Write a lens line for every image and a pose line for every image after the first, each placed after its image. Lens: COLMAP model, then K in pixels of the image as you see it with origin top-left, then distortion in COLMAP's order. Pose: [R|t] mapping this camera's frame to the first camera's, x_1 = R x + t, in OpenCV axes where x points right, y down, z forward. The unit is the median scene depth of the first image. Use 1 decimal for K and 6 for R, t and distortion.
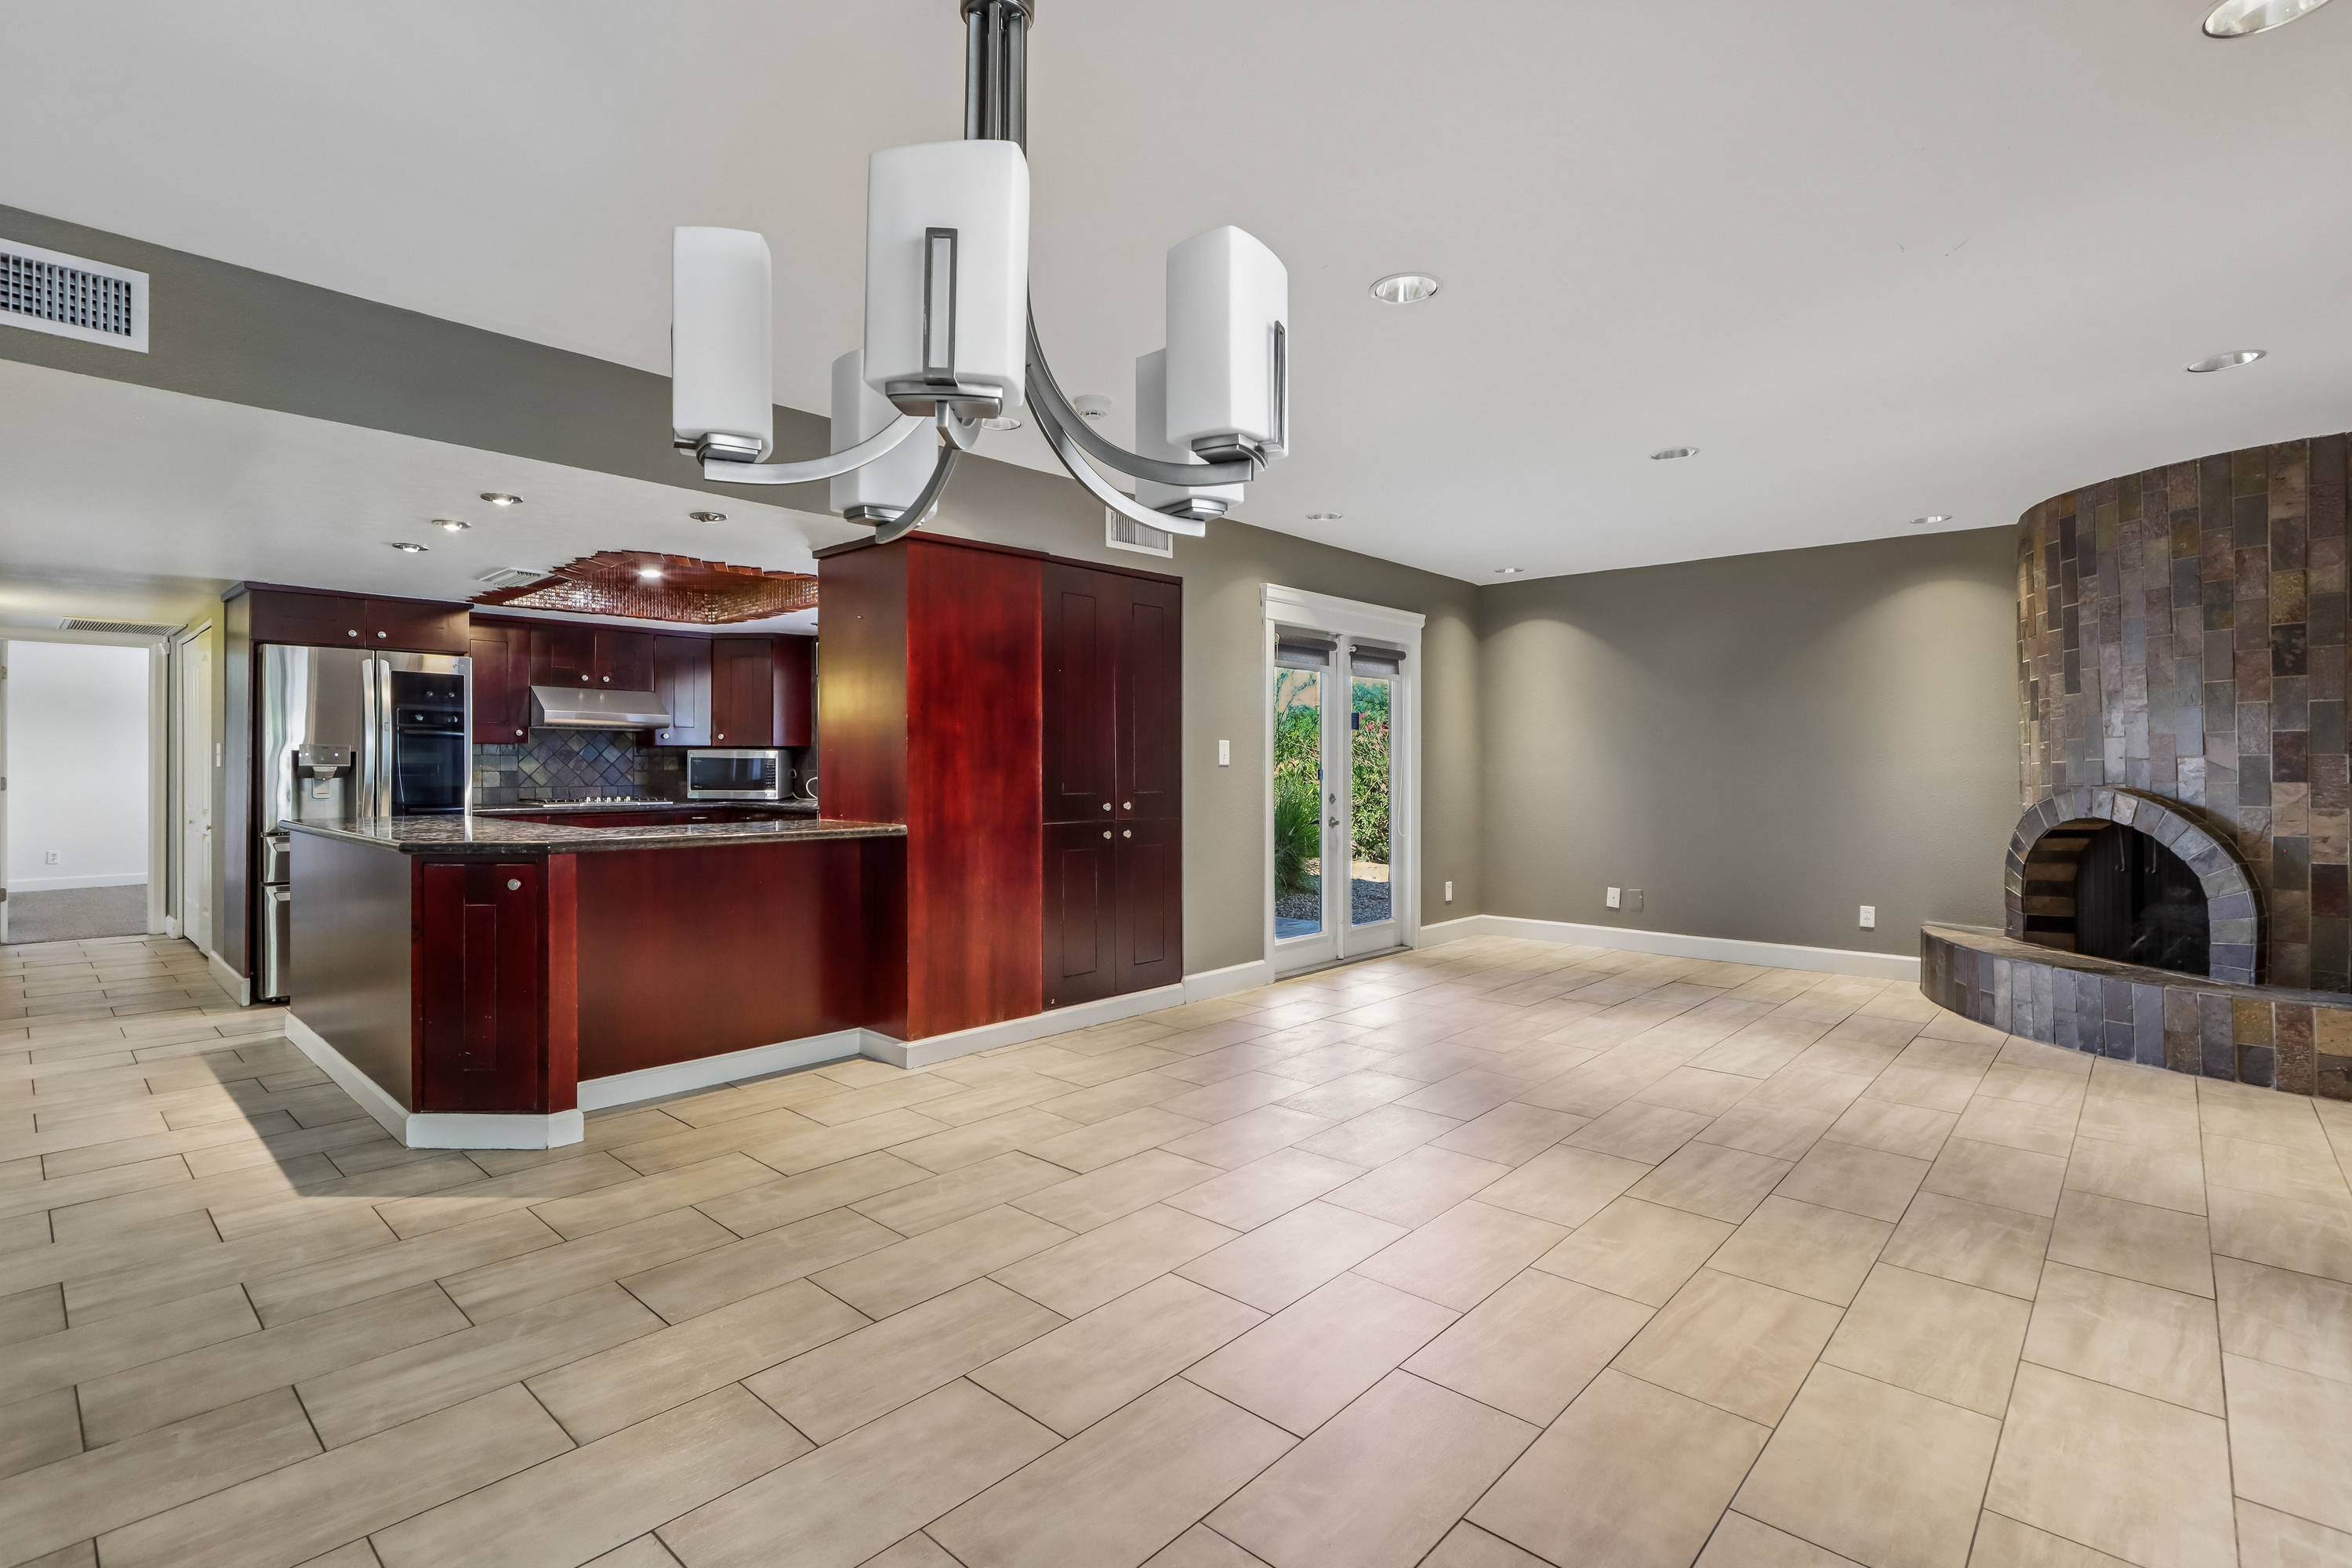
lens RADIAL K [[1097.1, 0, 1153.2], [0, 1097.1, 773.7], [0, 0, 1]] dist [-0.020077, 0.002745]
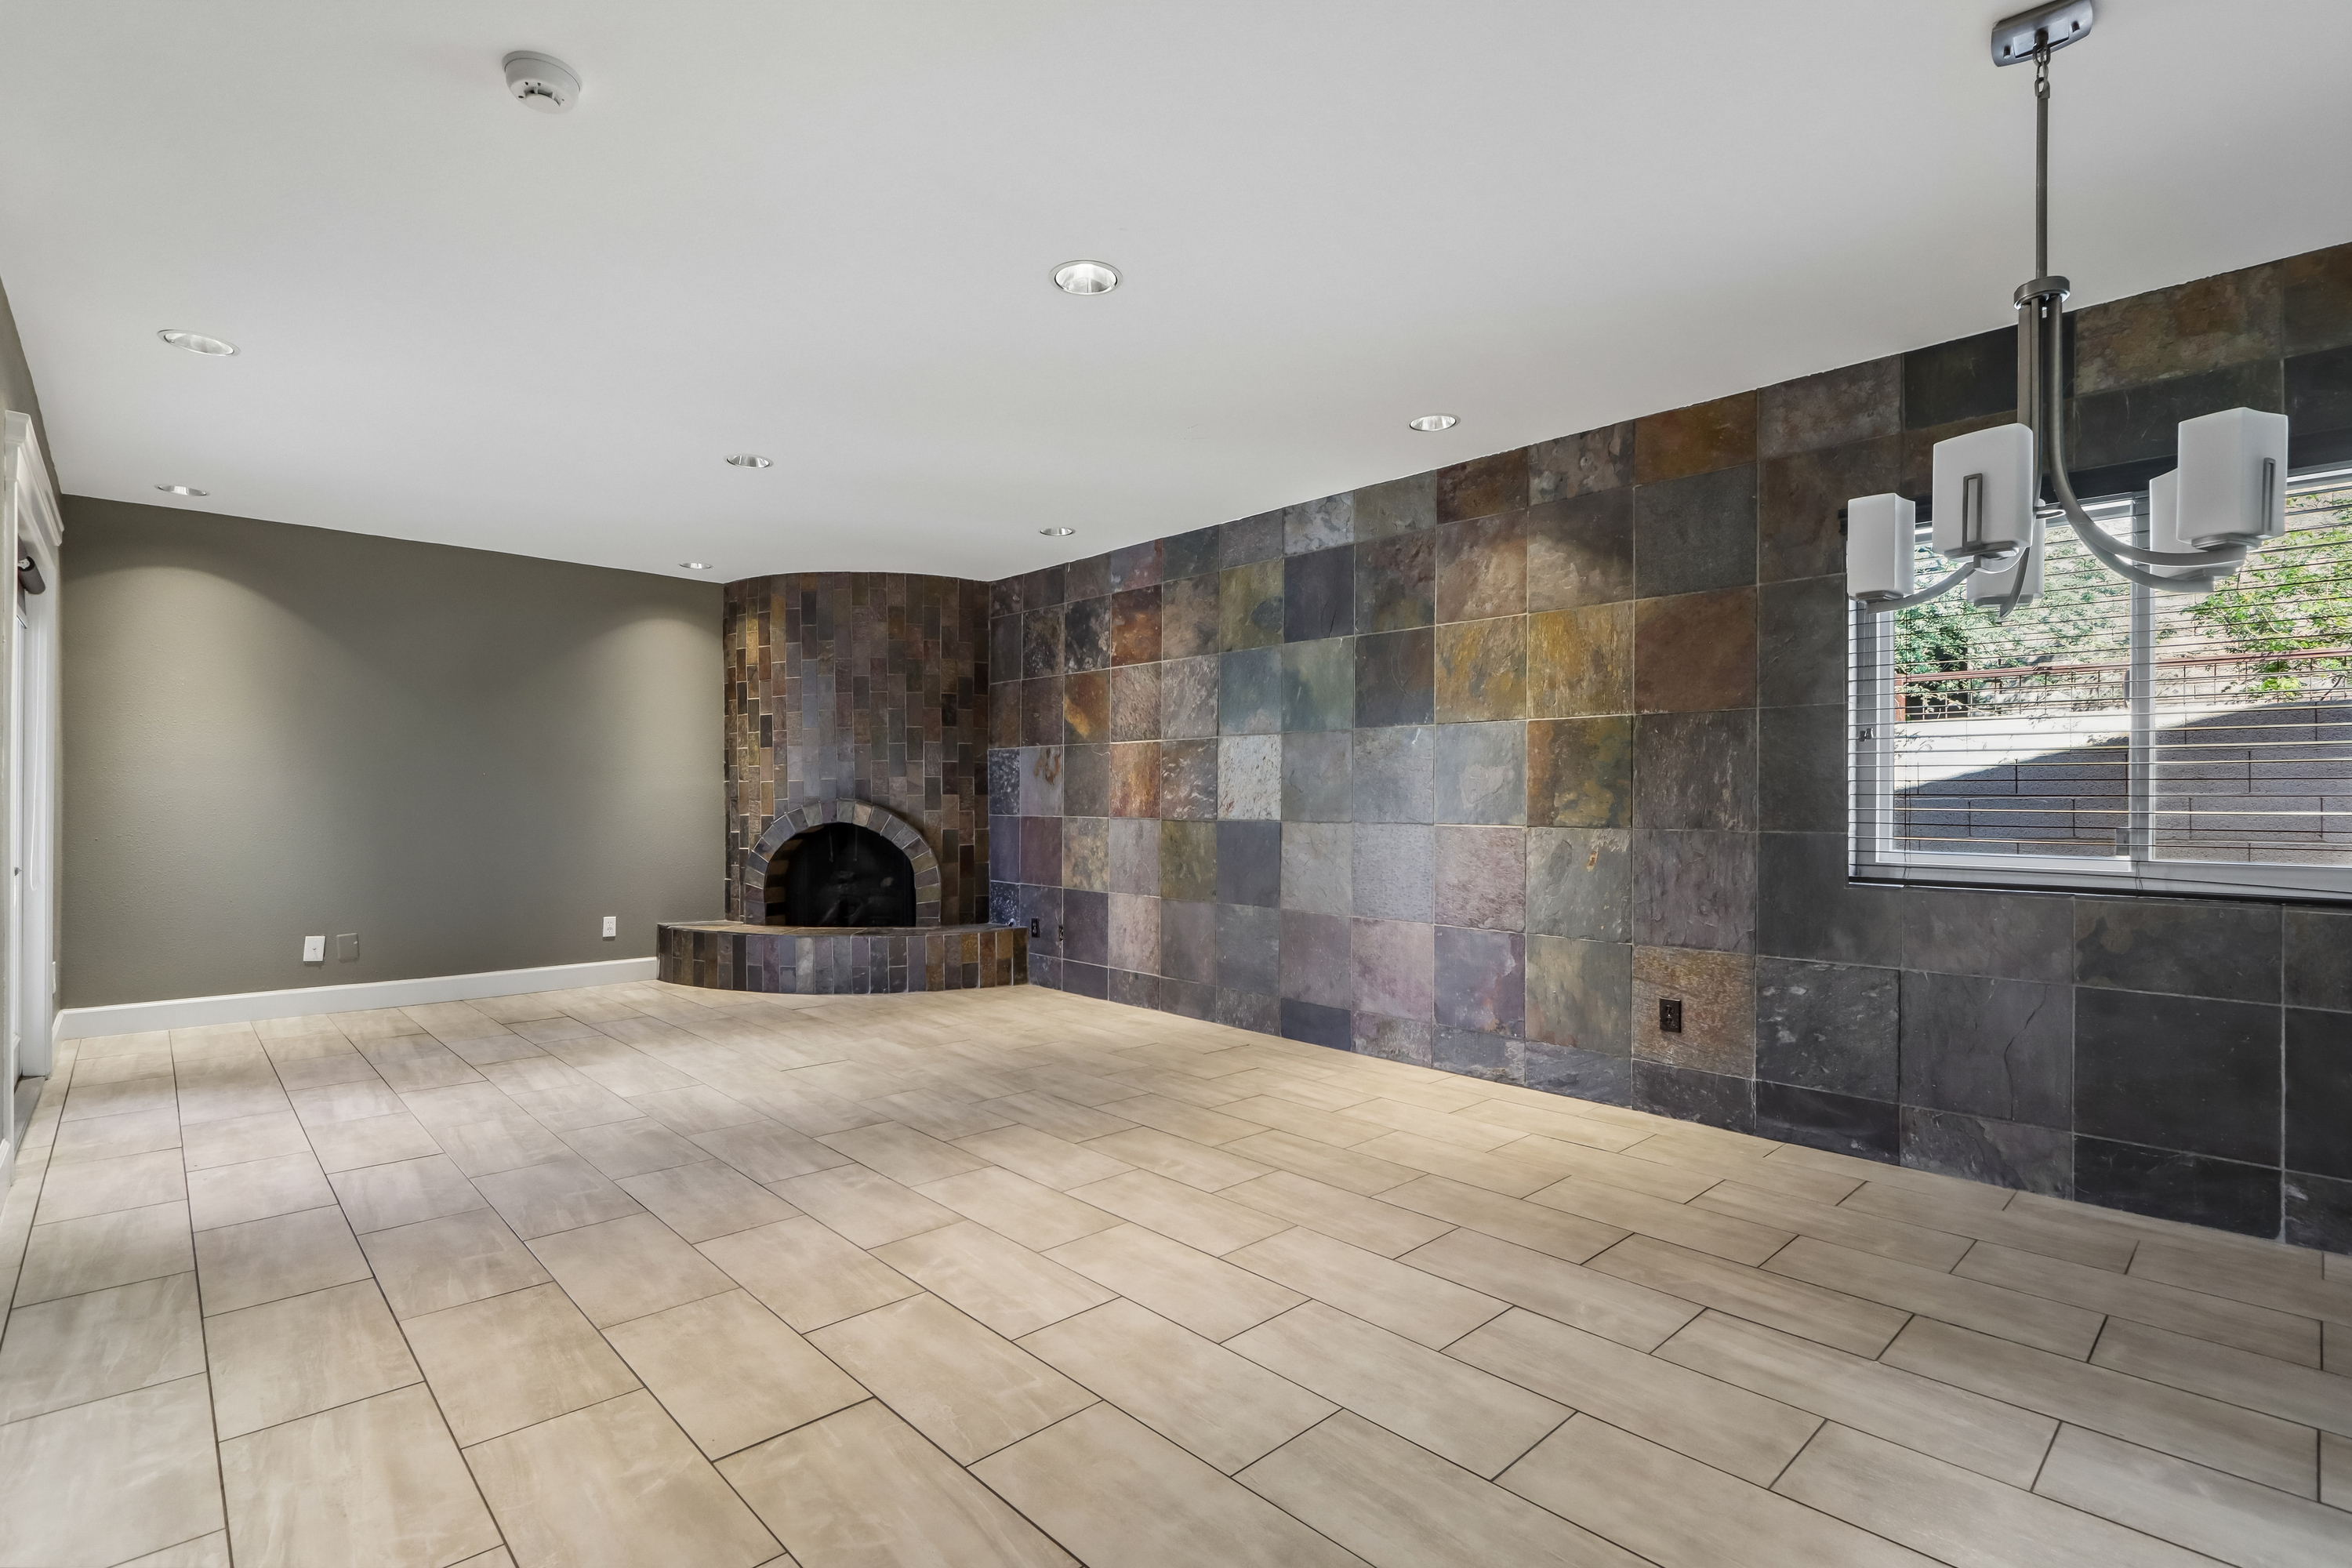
lens RADIAL K [[1097.1, 0, 1133.2], [0, 1097.1, 795.5], [0, 0, 1]] dist [-0.020077, 0.002745]
pose [[0.081635, 0.004811, 0.996651, -0.563157], [0.004626, 0.999976, -0.005206, 0.020898], [-0.996652, 0.005036, 0.081610, 0.664545]]
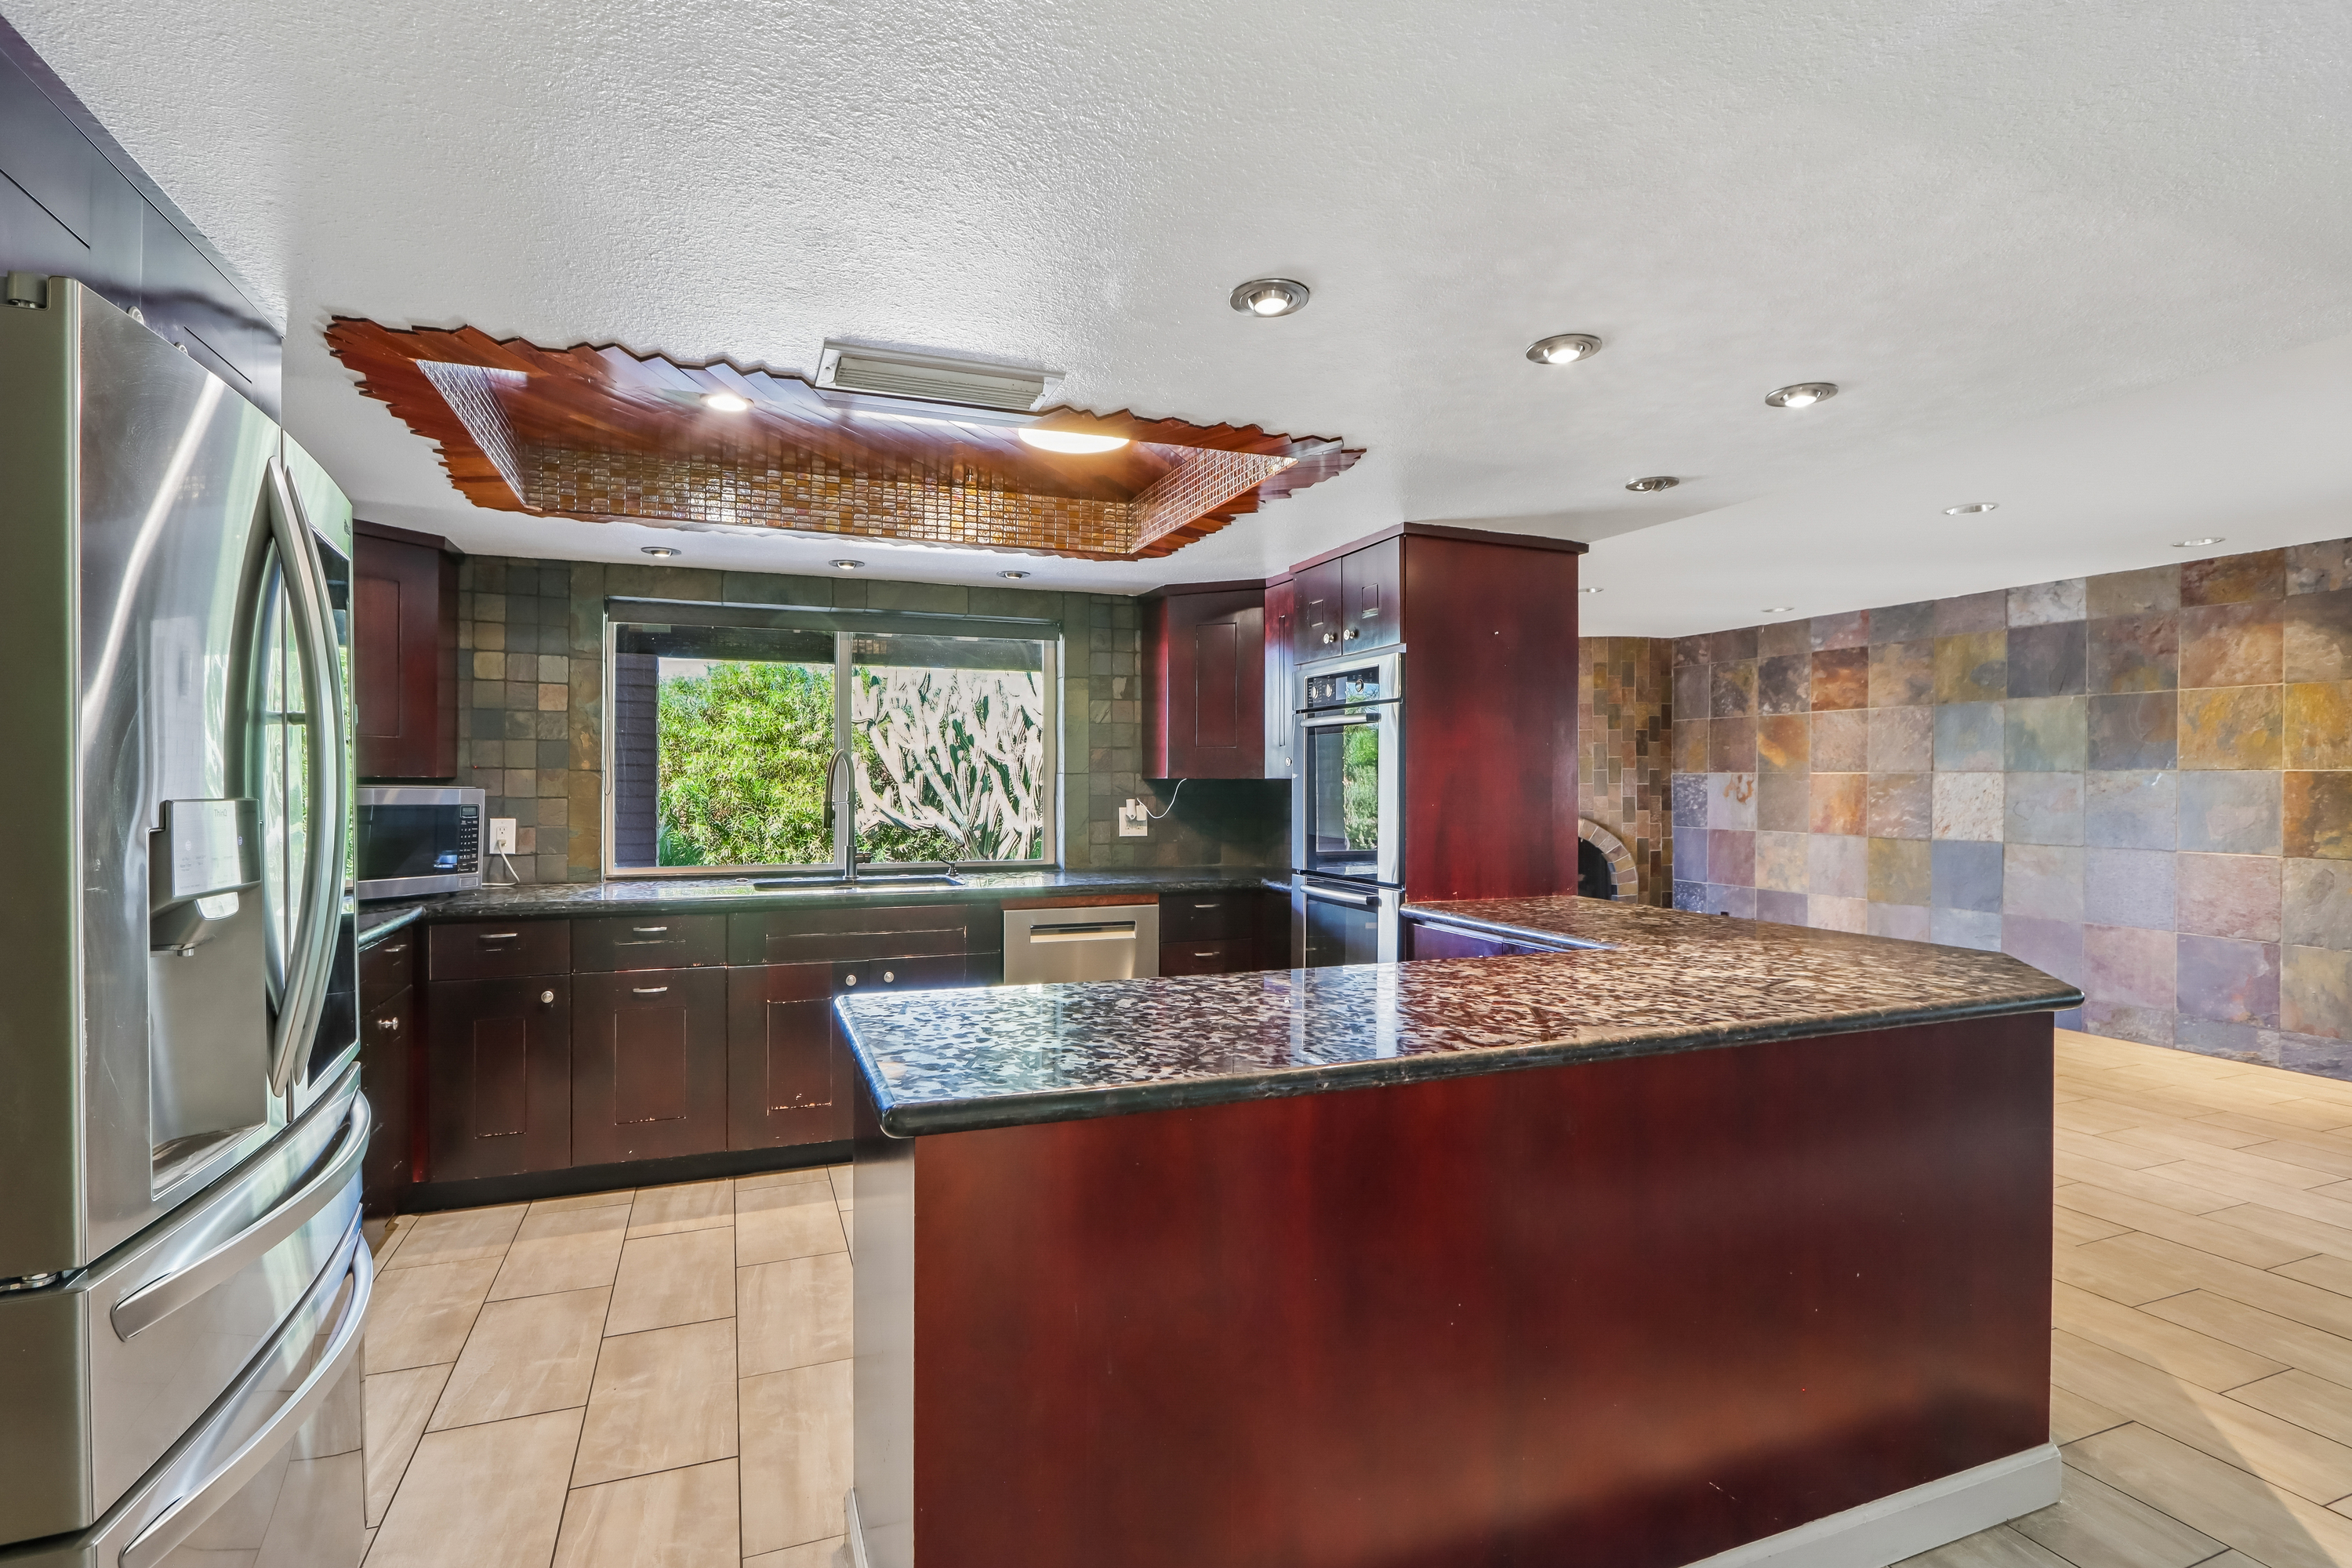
lens RADIAL K [[1097.1, 0, 1131.7], [0, 1097.1, 781.0], [0, 0, 1]] dist [-0.020077, 0.002745]
pose [[0.444629, 0.002950, 0.895710, -1.260059], [0.001676, 0.999990, -0.004126, -0.042484], [-0.895713, 0.003335, 0.444620, 1.043320]]
